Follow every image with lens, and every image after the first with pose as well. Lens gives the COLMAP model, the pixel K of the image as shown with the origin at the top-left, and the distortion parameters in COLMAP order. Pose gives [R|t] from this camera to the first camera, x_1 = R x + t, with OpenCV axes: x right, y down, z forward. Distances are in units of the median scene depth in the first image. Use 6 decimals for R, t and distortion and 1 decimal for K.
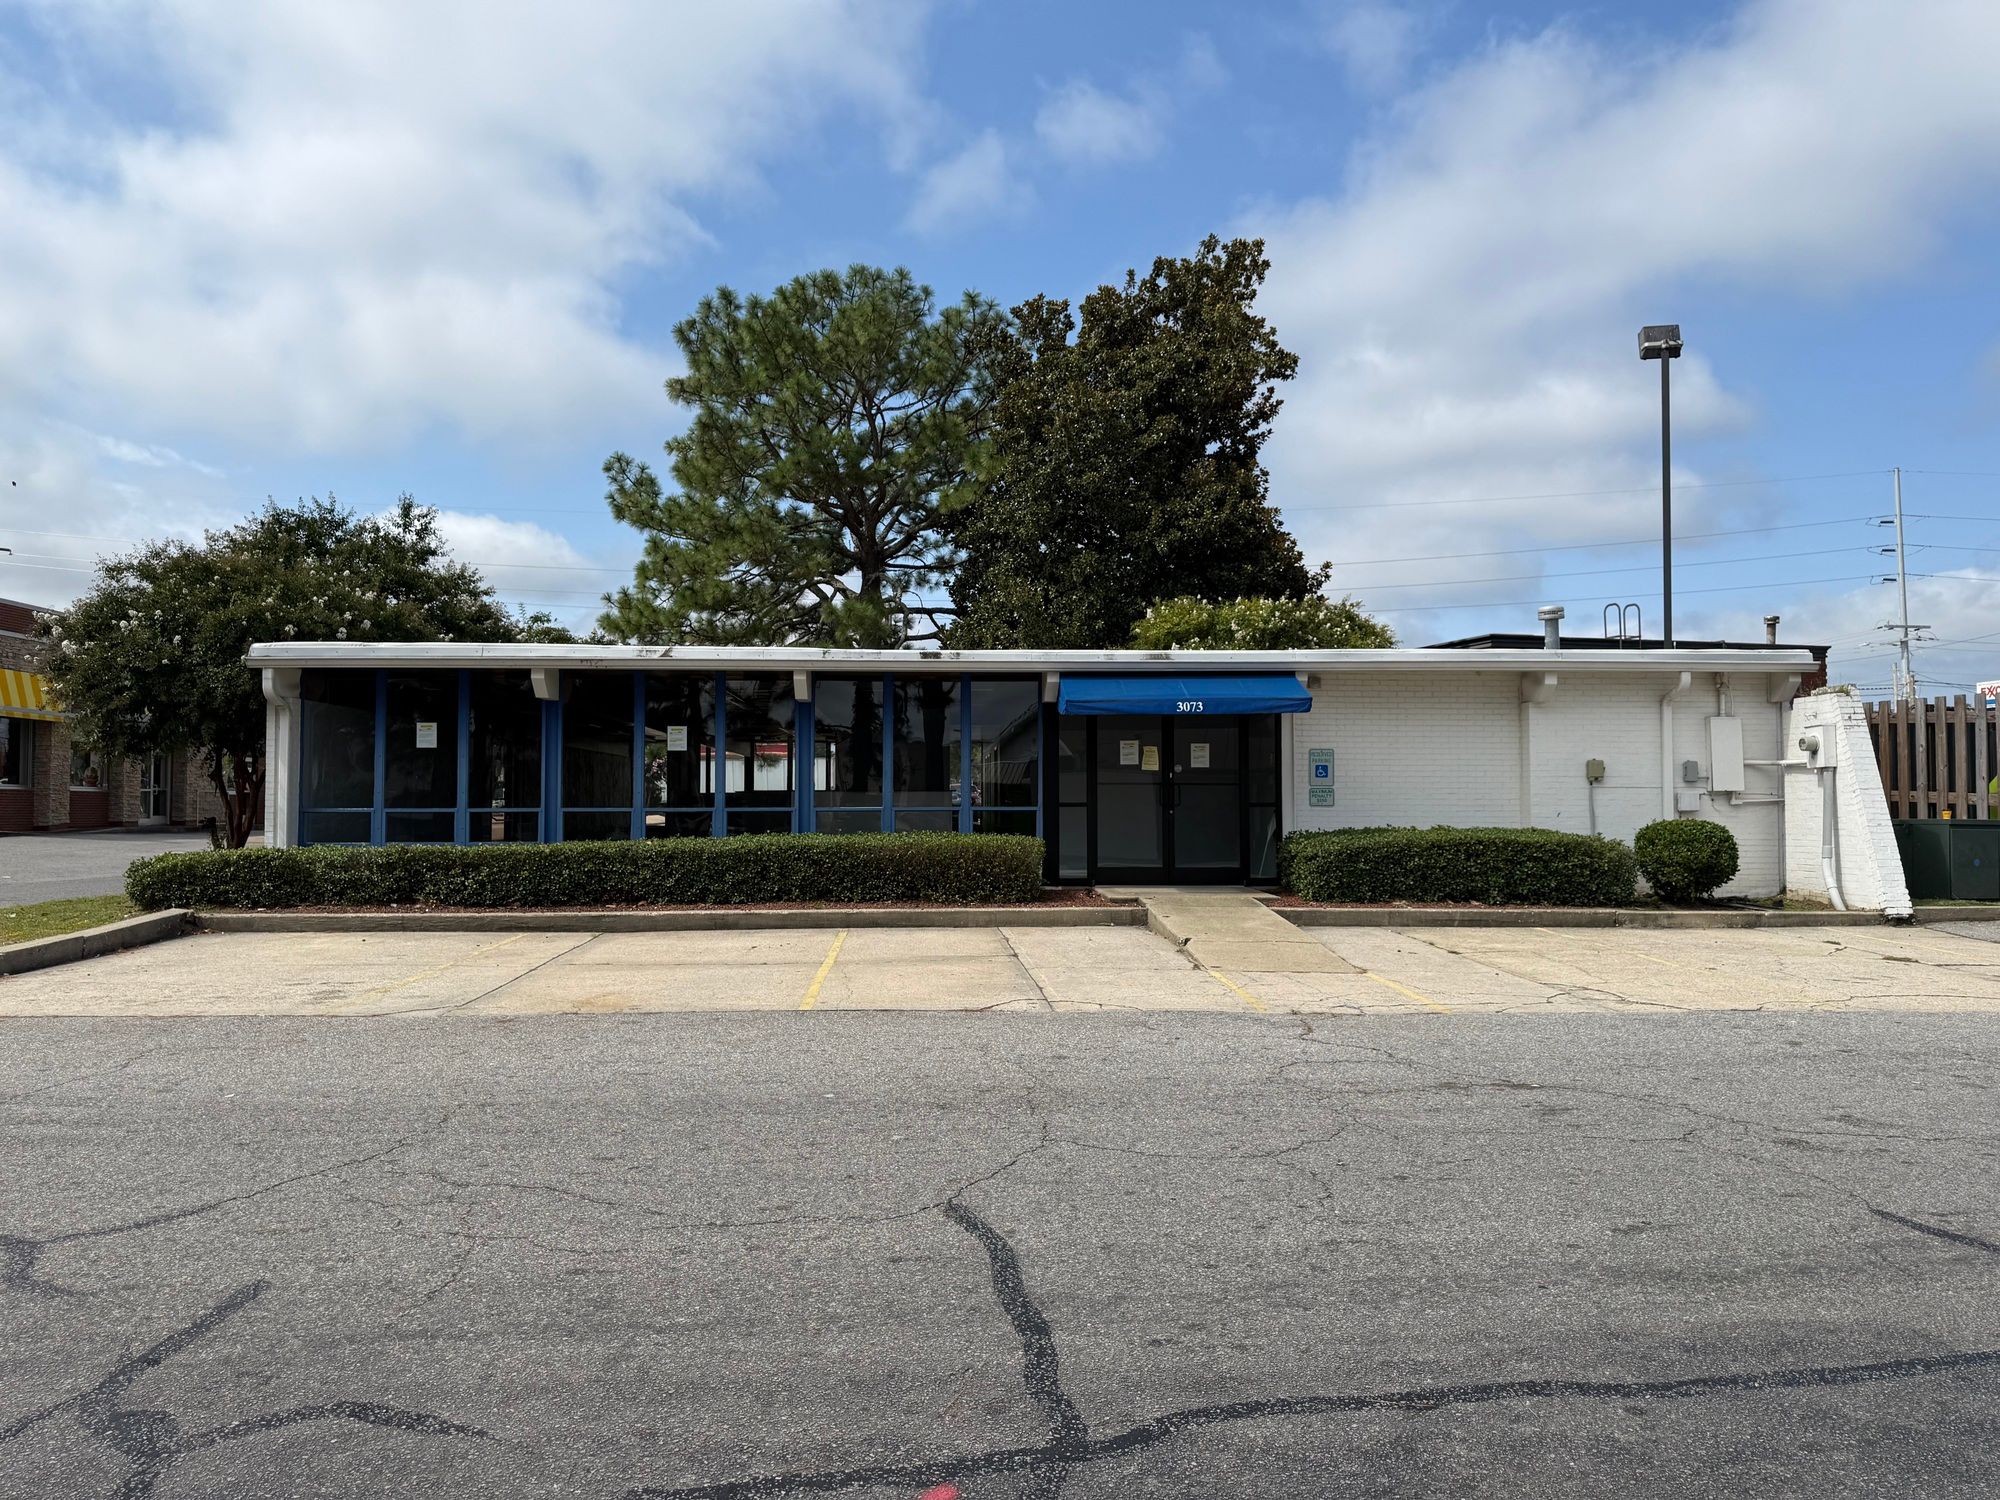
lens RADIAL K [[1408.0, 0, 999.1], [0, 1408.0, 756.4], [0, 0, 1]] dist [0.056394, -0.003978]
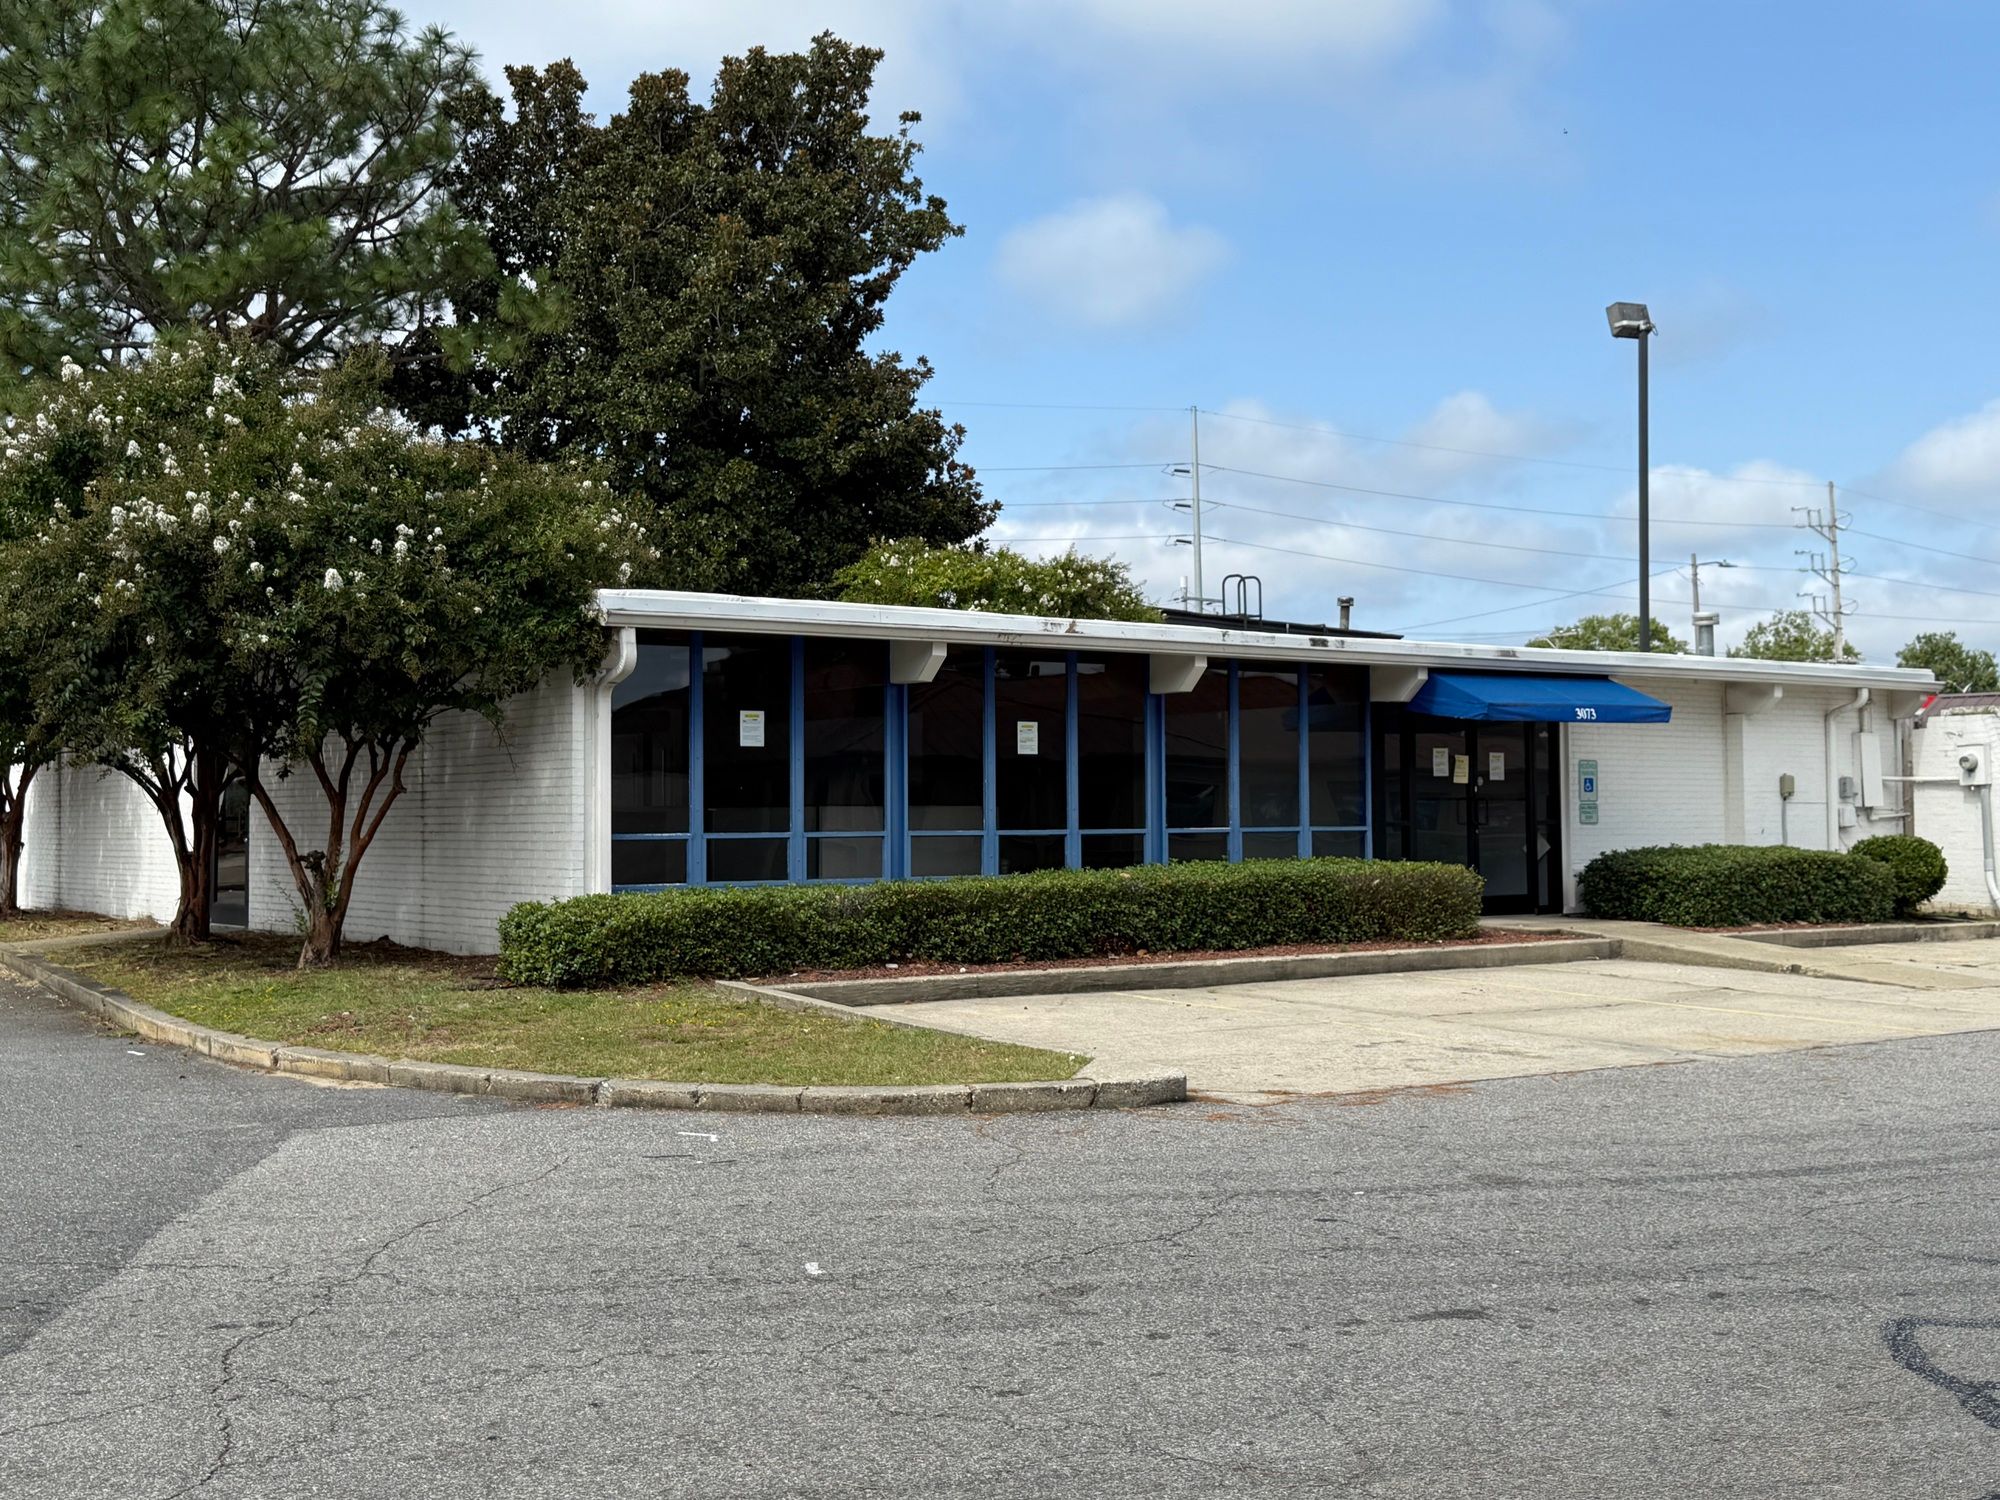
lens RADIAL K [[2198.6, 0, 999.3], [0, 2198.6, 749.6], [0, 0, 1]] dist [0.059913, 0.000000]
pose [[0.838026, 0.013526, 0.545462, -0.891488], [-0.015174, 0.999884, -0.001482, -0.004686], [-0.545419, -0.007035, 0.838134, 0.025237]]
